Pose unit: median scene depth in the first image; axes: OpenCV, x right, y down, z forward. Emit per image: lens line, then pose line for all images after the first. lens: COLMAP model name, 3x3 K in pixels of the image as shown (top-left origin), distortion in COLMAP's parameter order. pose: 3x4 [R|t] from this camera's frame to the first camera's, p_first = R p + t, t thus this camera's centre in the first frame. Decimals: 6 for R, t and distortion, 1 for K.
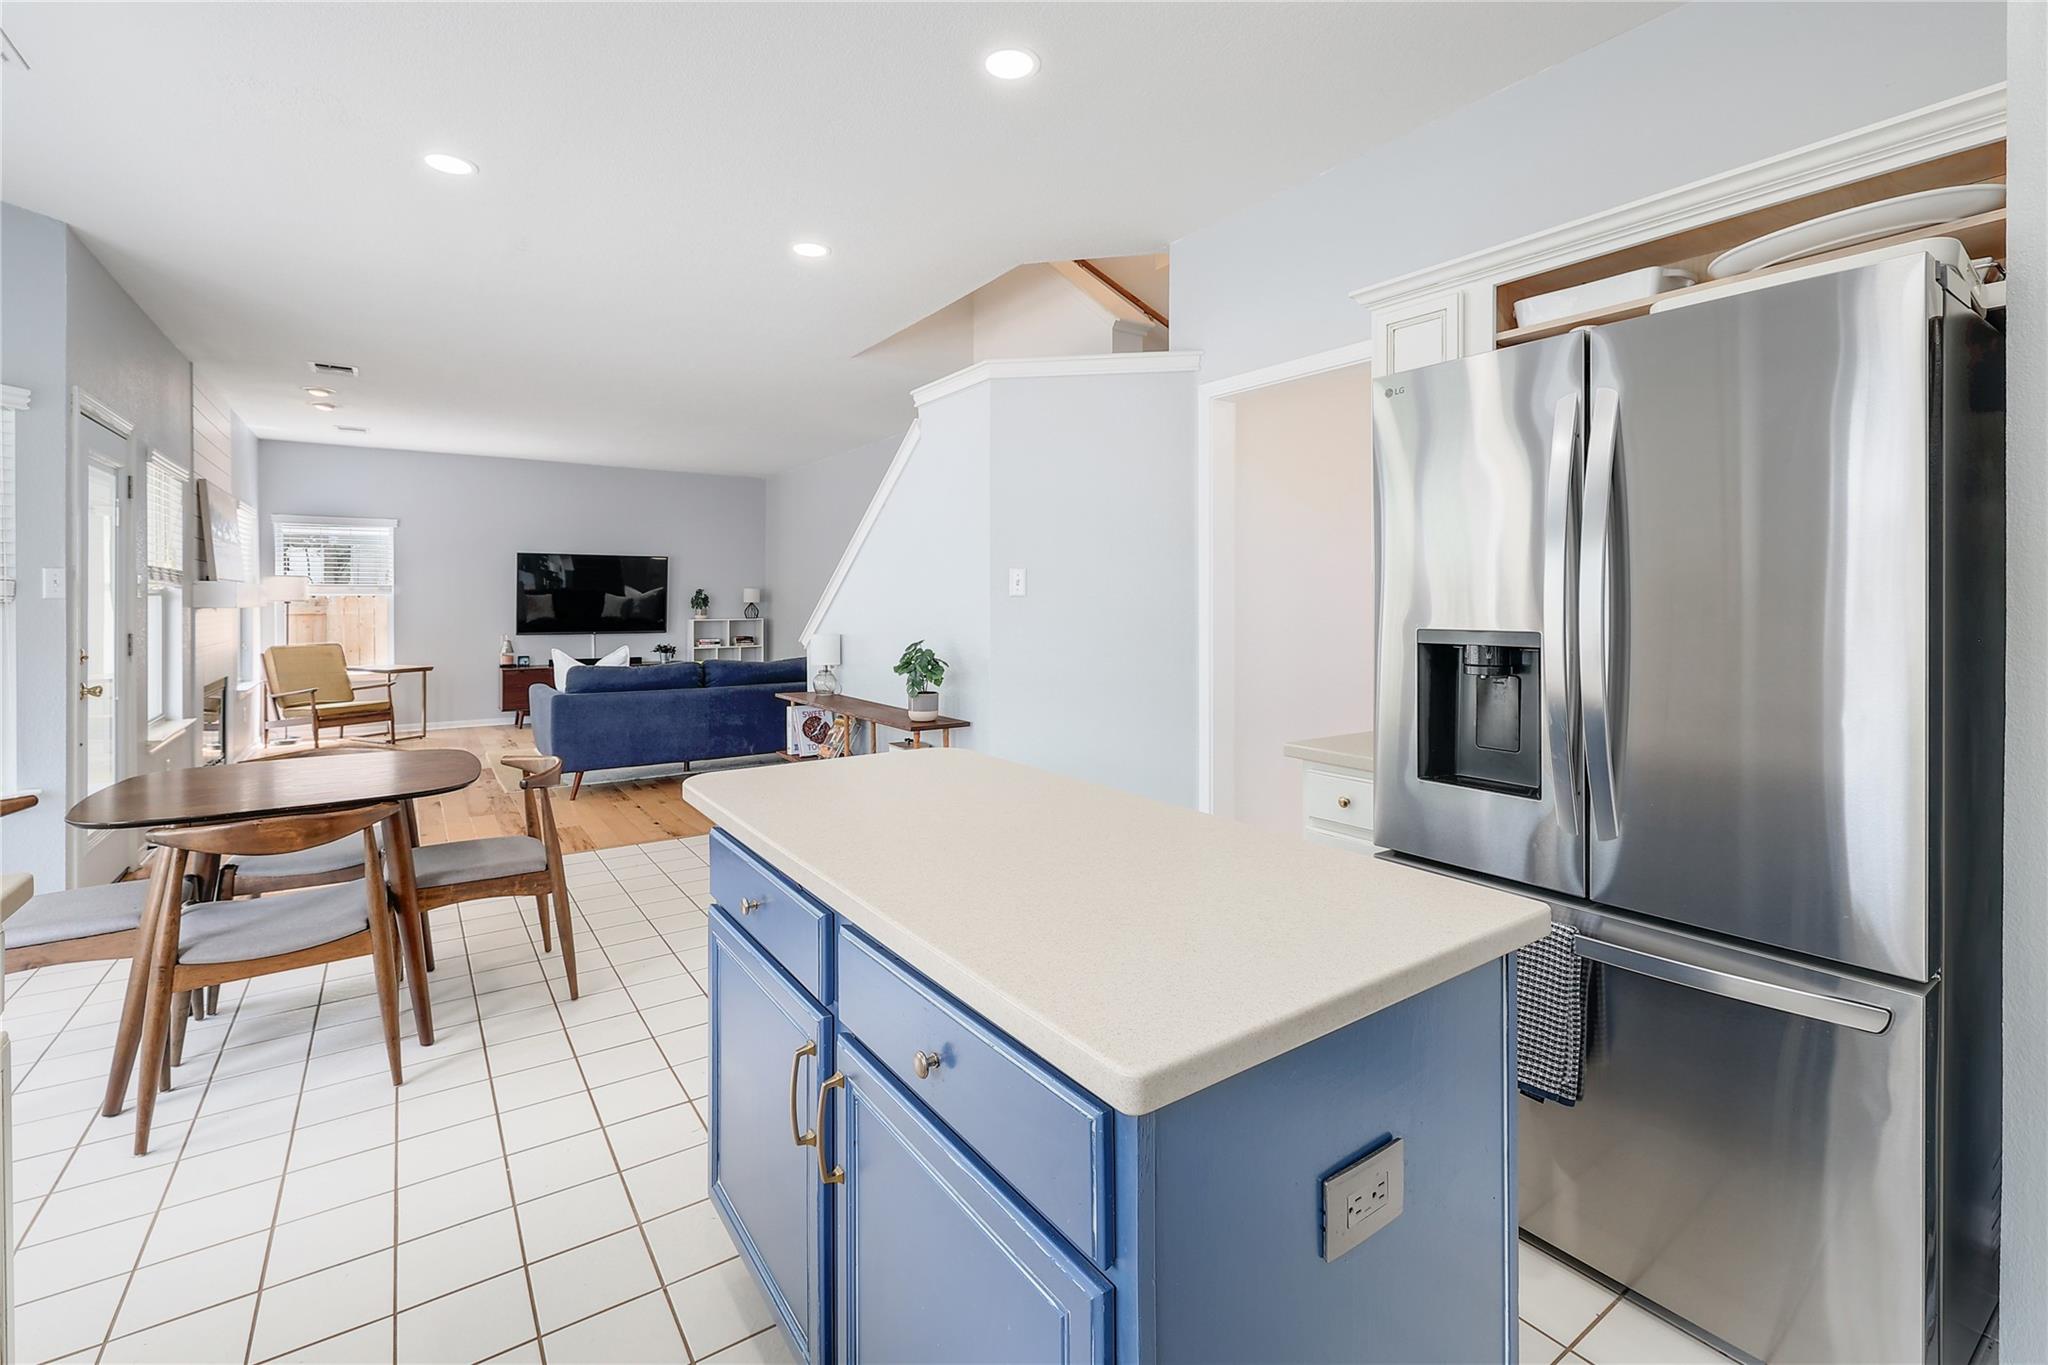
lens RADIAL K [[898.4, 0, 1029.5], [0, 898.4, 587.7], [0, 0, 1]] dist [-0.004015, 0.001012]
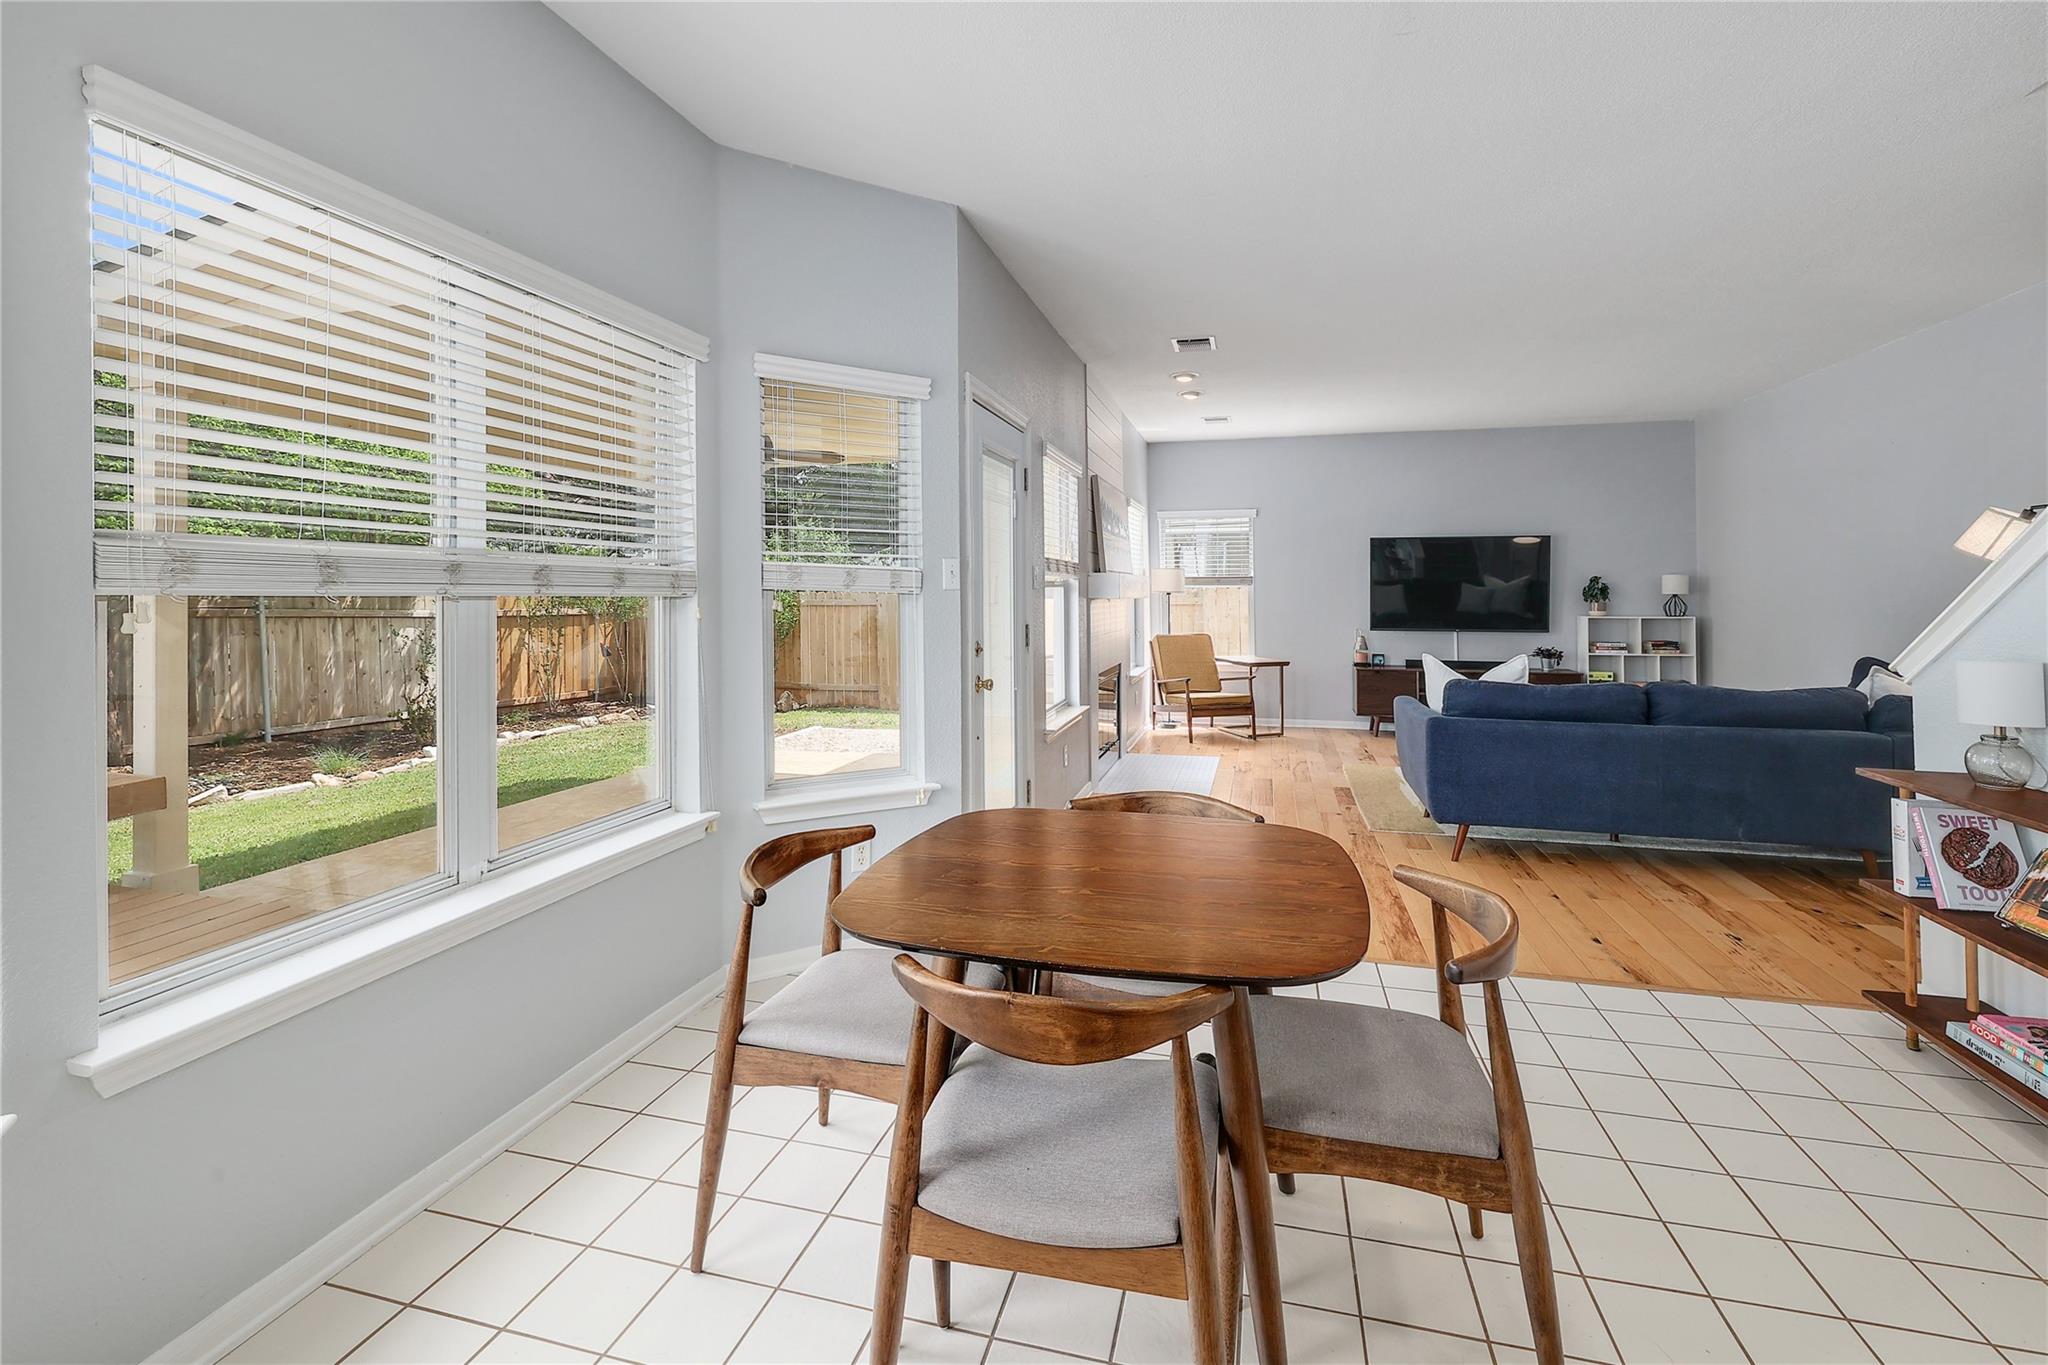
lens RADIAL K [[898.4, 0, 1014.3], [0, 898.4, 593.9], [0, 0, 1]] dist [-0.004015, 0.001012]
pose [[0.634092, 0.001362, -0.773257, -0.137807], [0.011638, 0.999868, 0.011304, 0.003183], [0.773170, -0.016167, 0.633992, 0.208449]]
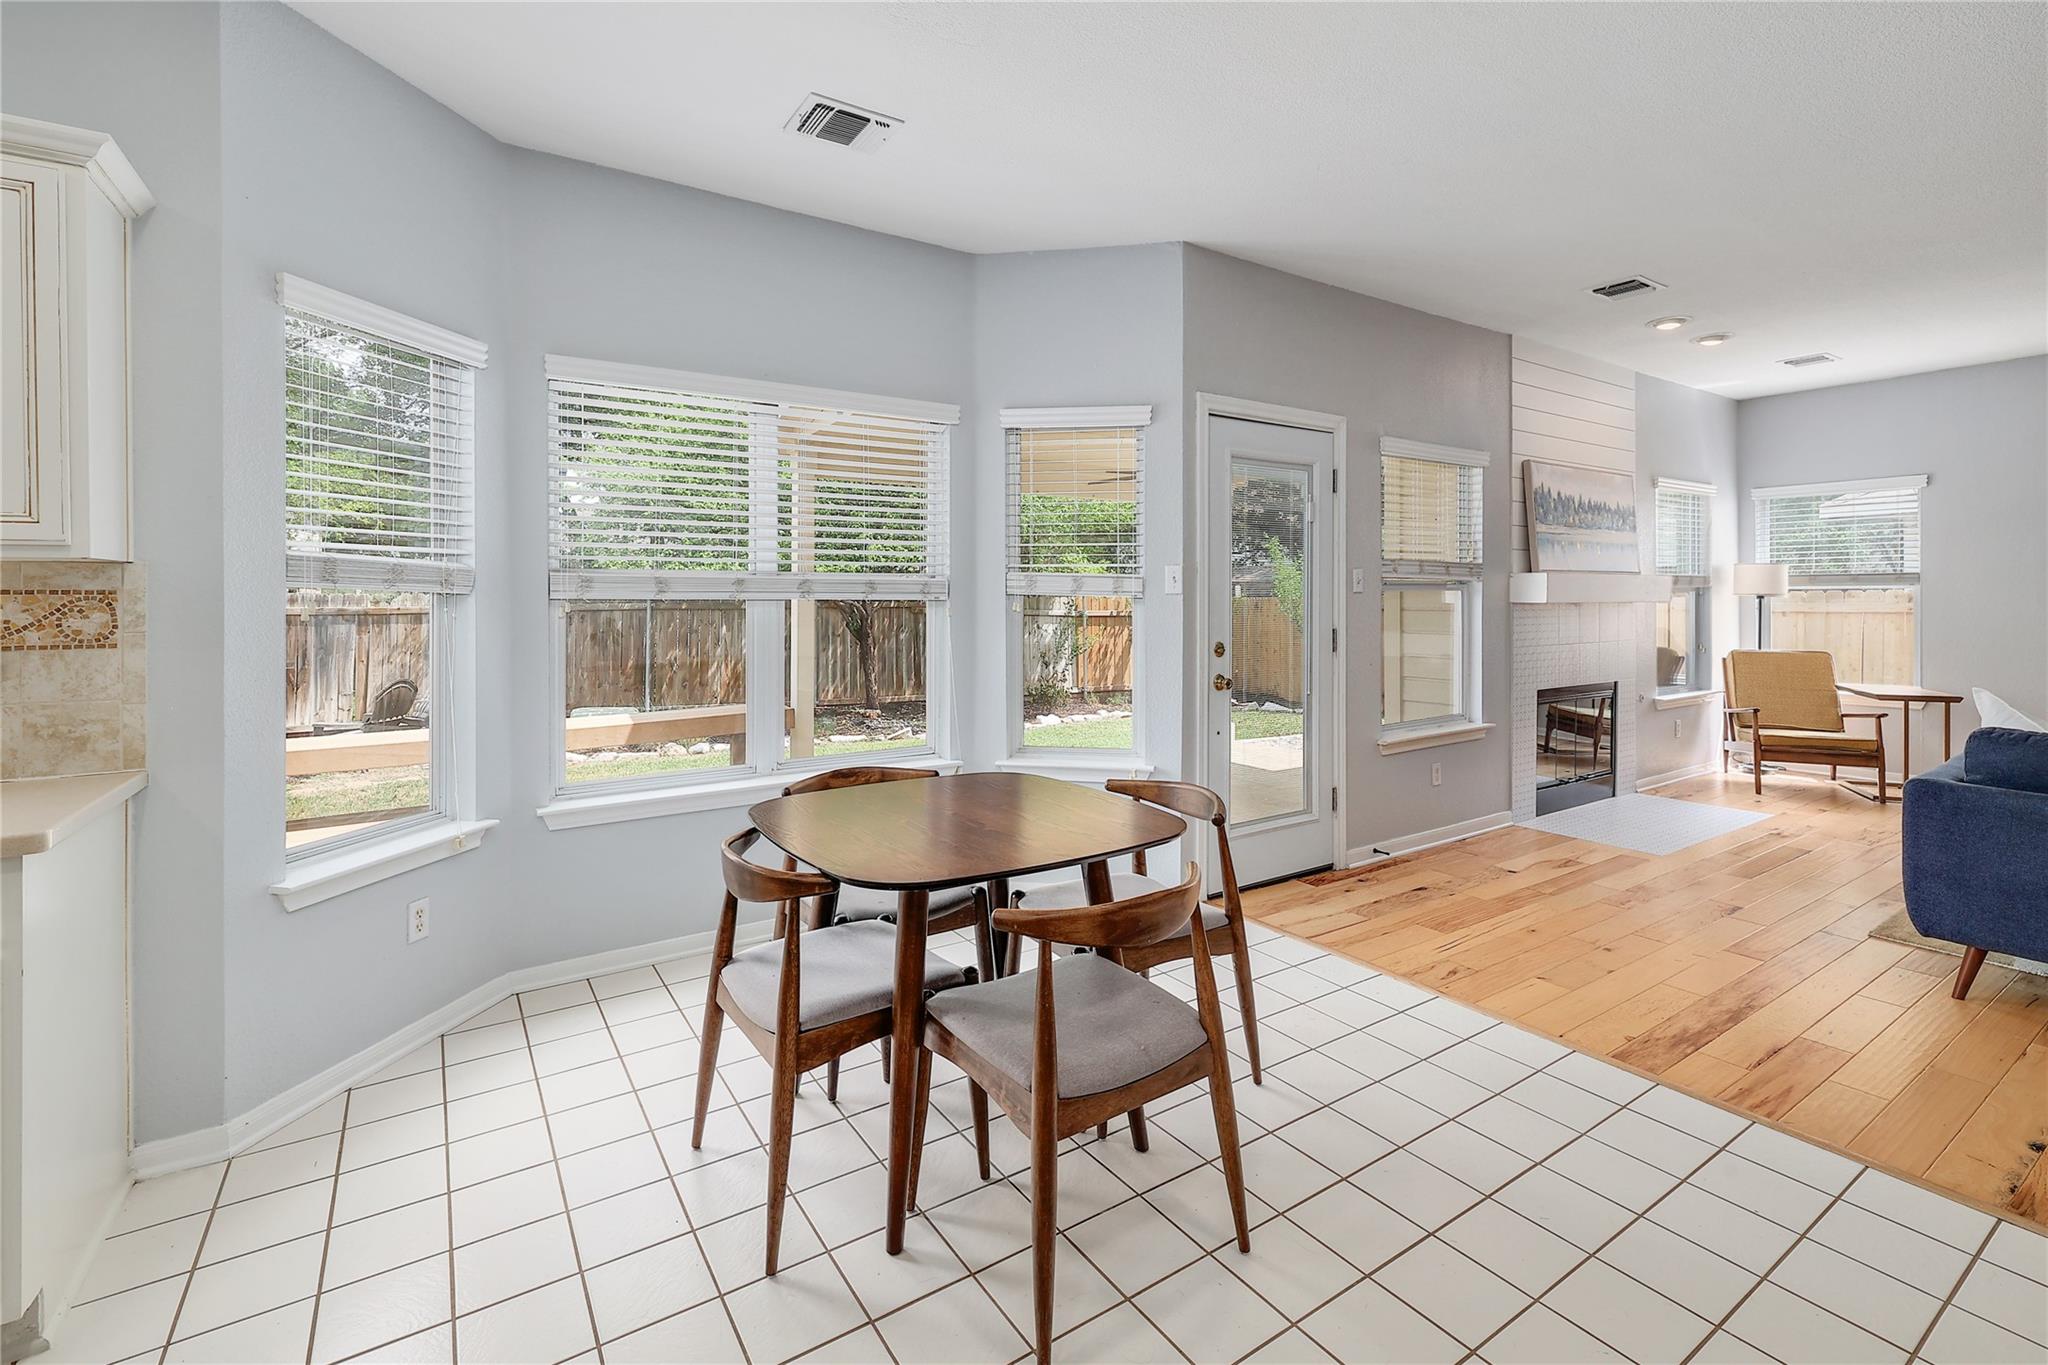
lens RADIAL K [[898.4, 0, 1030.2], [0, 898.4, 603.3], [0, 0, 1]] dist [-0.004015, 0.001012]
pose [[-0.037548, 0.006977, -0.999270, 0.000377], [0.017258, 0.999831, 0.006332, 0.006631], [0.999146, -0.017007, -0.037662, 0.421994]]
